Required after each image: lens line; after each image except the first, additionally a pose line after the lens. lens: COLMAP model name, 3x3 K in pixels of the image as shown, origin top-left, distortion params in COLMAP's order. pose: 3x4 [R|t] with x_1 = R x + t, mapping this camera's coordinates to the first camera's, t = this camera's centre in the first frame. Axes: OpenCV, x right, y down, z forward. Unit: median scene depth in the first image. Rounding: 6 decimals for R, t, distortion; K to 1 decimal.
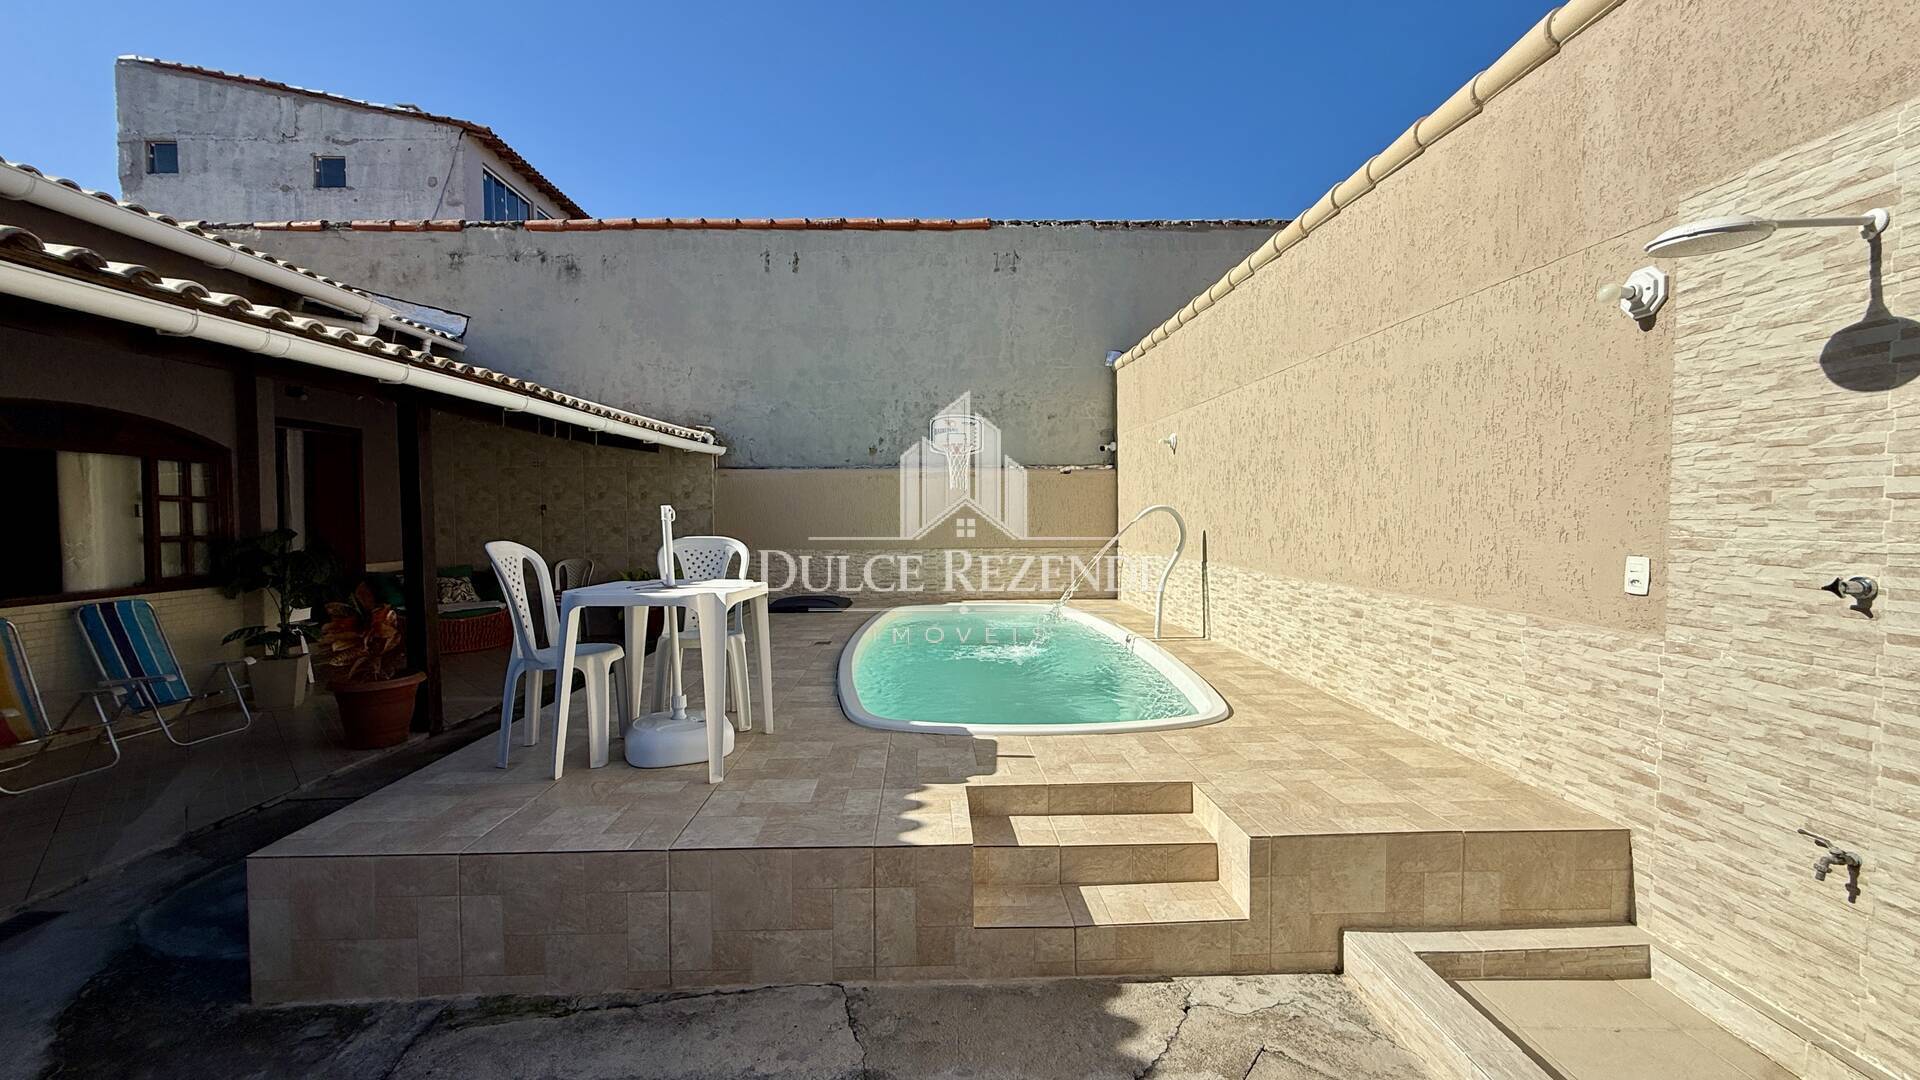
lens RADIAL K [[769.2, 0, 954.2], [0, 769.2, 536.4], [0, 0, 1]] dist [0.002715, -0.000392]
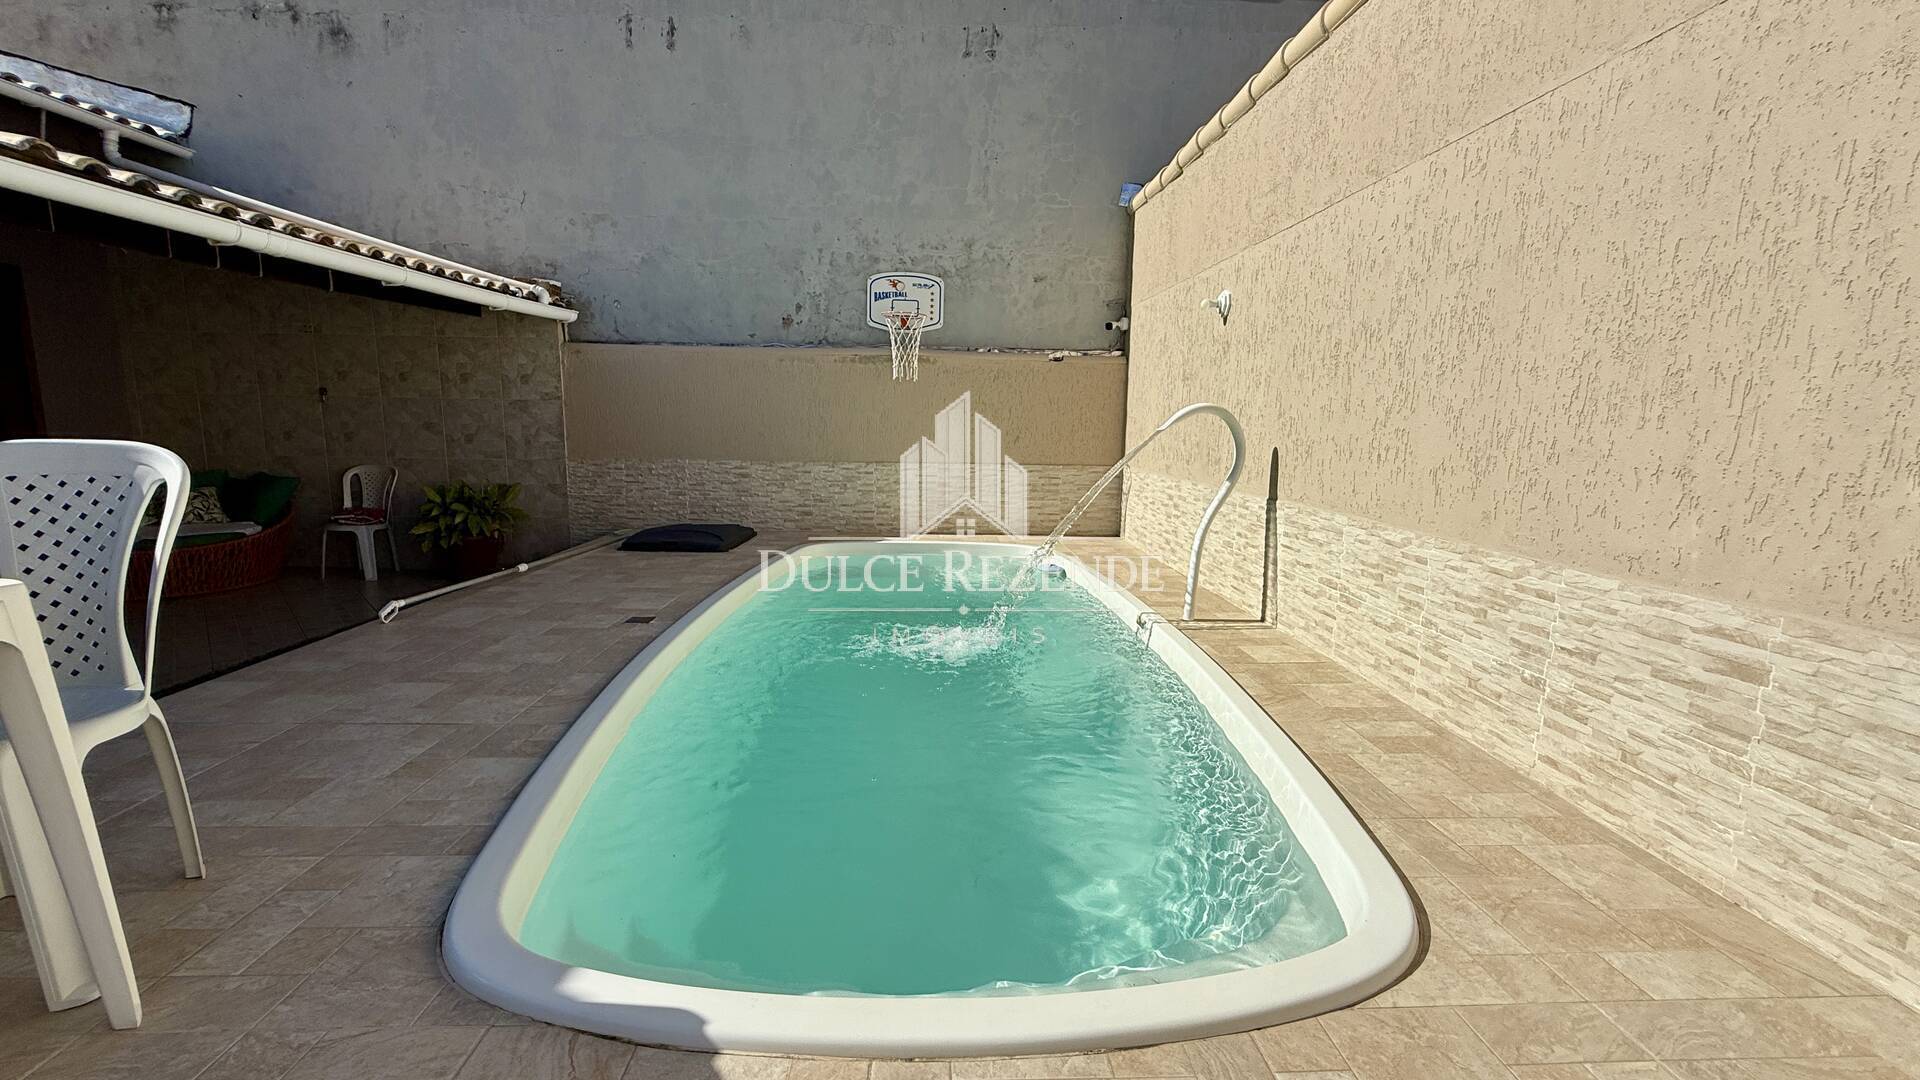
lens RADIAL K [[769.2, 0, 952.8], [0, 769.2, 537.2], [0, 0, 1]] dist [0.002715, -0.000392]
pose [[0.999725, 0.022191, 0.007583, 0.068174], [-0.022948, 0.992317, 0.121575, -0.005287], [-0.004827, -0.121716, 0.992553, 0.391789]]
